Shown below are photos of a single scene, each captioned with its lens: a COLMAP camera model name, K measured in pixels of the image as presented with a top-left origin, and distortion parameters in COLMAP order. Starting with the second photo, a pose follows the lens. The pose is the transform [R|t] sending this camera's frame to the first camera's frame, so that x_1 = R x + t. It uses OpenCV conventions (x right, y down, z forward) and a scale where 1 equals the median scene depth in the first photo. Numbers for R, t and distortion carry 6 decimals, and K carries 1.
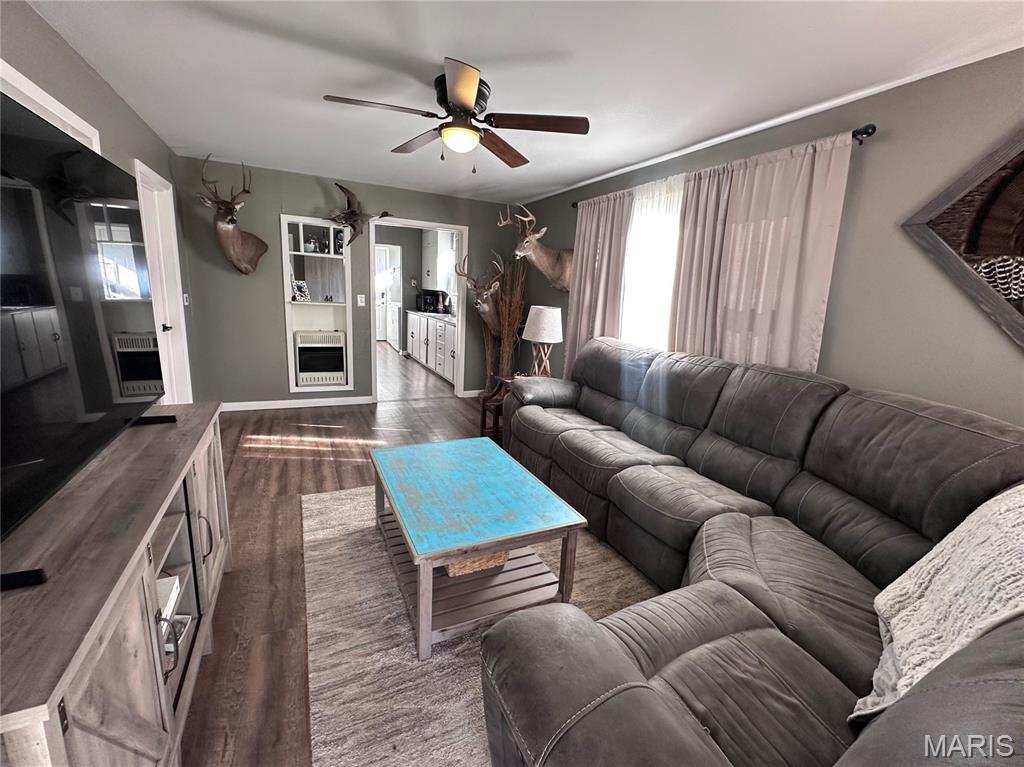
lens RADIAL K [[440.9, 0, 512.0], [0, 440.9, 383.5], [0, 0, 1]] dist [-0.006160, 0.000040]
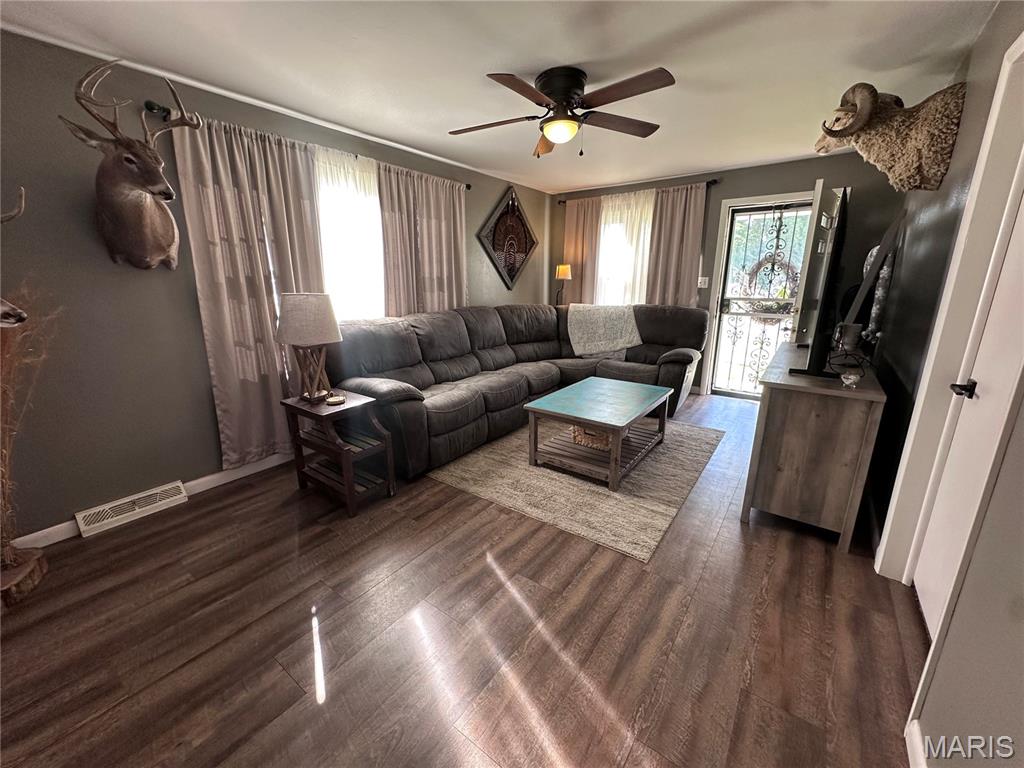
lens RADIAL K [[409.9, 0, 511.1], [0, 409.9, 383.7], [0, 0, 1]] dist [-0.005081, 0.000575]
pose [[-0.471273, -0.272001, 0.838998, -0.647241], [0.162231, 0.908295, 0.385593, -0.240992], [-0.866939, 0.317831, -0.383927, 1.019803]]
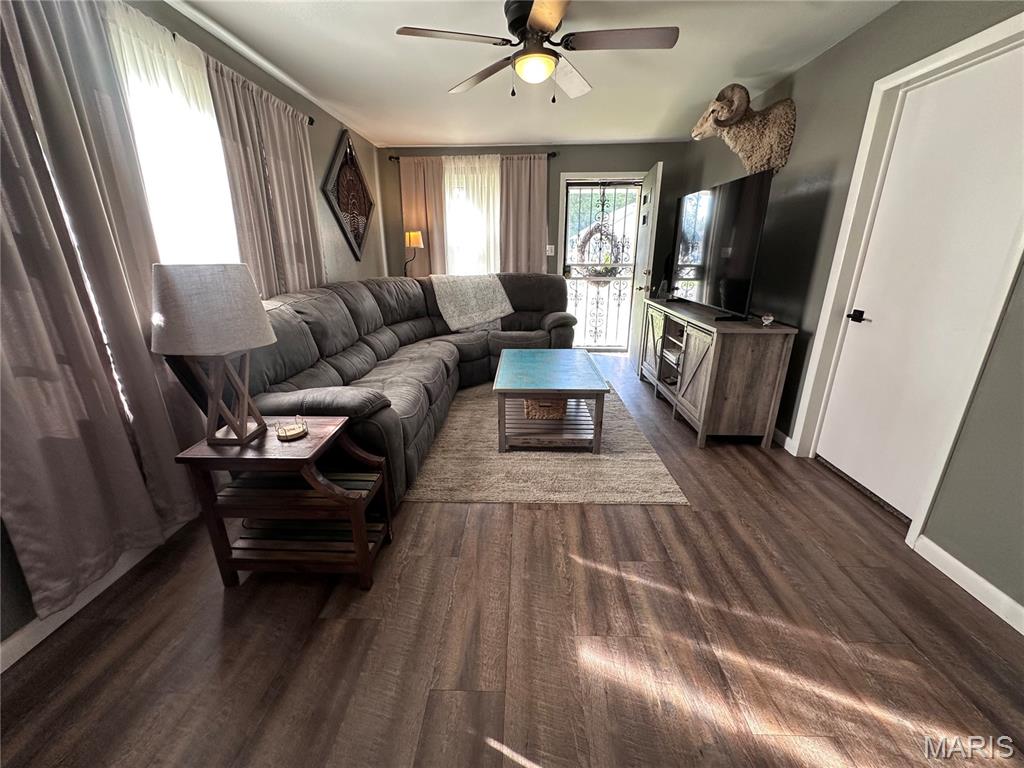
lens RADIAL K [[409.9, 0, 511.1], [0, 409.9, 383.7], [0, 0, 1]] dist [-0.005081, 0.000575]
pose [[-0.886876, -0.190108, 0.421082, -0.343445], [0.054073, 0.862442, 0.503259, -0.251590], [-0.458832, 0.469098, -0.754600, 1.207568]]
